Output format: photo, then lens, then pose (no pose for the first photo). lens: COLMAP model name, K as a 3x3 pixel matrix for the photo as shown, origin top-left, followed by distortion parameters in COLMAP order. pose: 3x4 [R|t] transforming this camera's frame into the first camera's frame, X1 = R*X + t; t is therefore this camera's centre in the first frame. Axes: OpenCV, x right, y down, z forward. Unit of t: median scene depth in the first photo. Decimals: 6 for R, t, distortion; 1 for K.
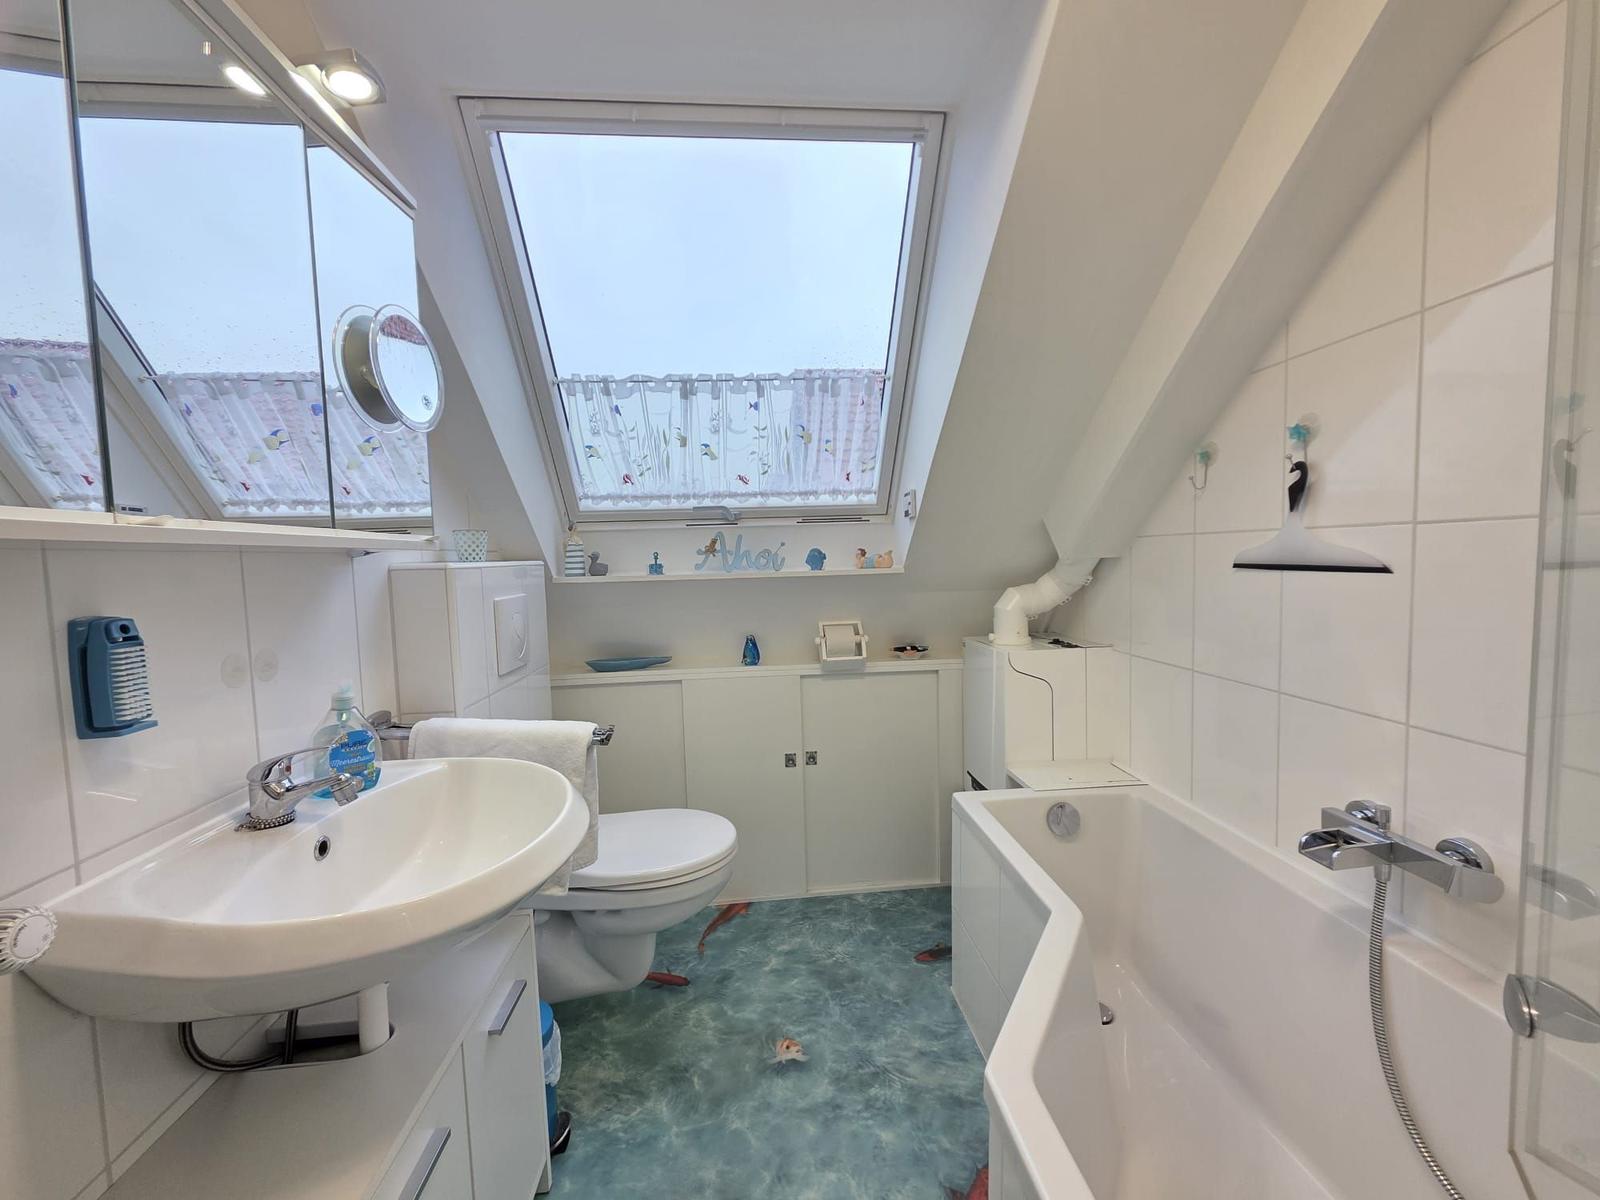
lens RADIAL K [[627.1, 0, 806.4], [0, 627.1, 595.1], [0, 0, 1]] dist [-0.000156, 0.000004]
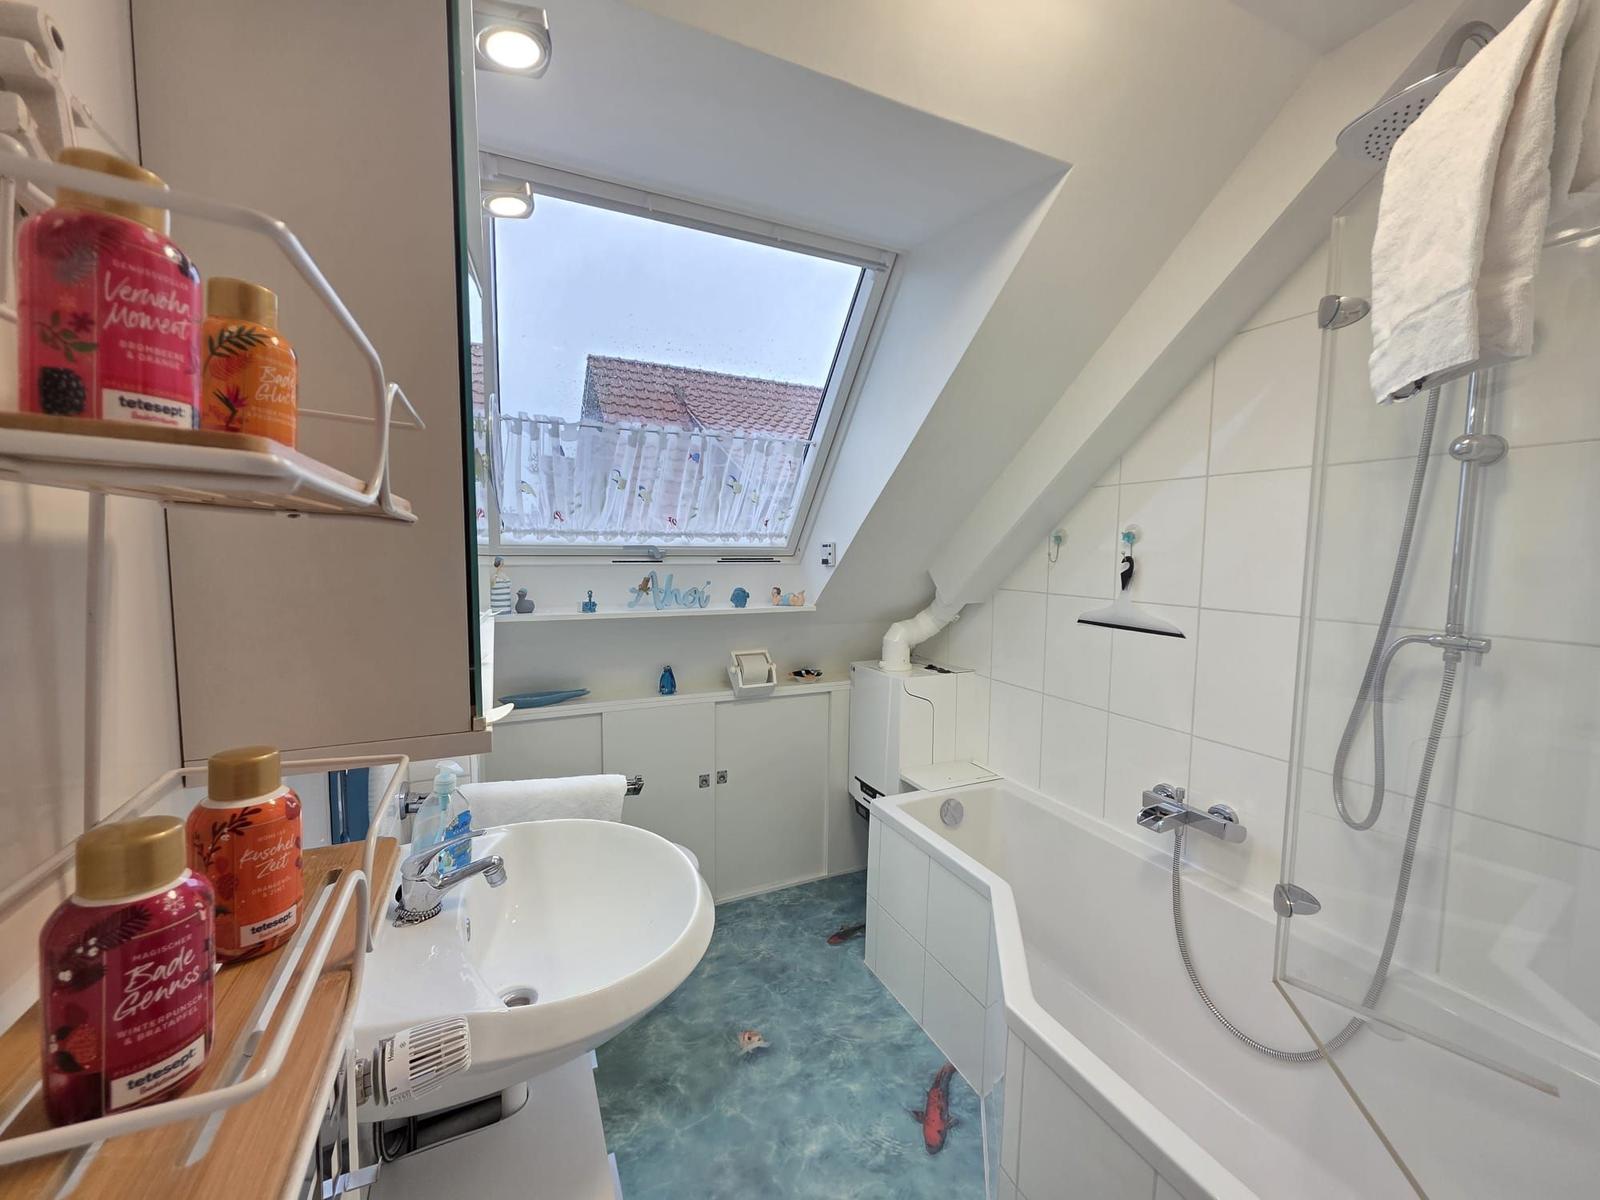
lens RADIAL K [[627.1, 0, 806.4], [0, 627.1, 595.1], [0, 0, 1]] dist [-0.000156, 0.000004]
pose [[0.938568, 0.012396, 0.344870, -0.309475], [-0.016106, 0.999839, 0.007895, -0.087952], [-0.344717, -0.012965, 0.938617, -0.087467]]
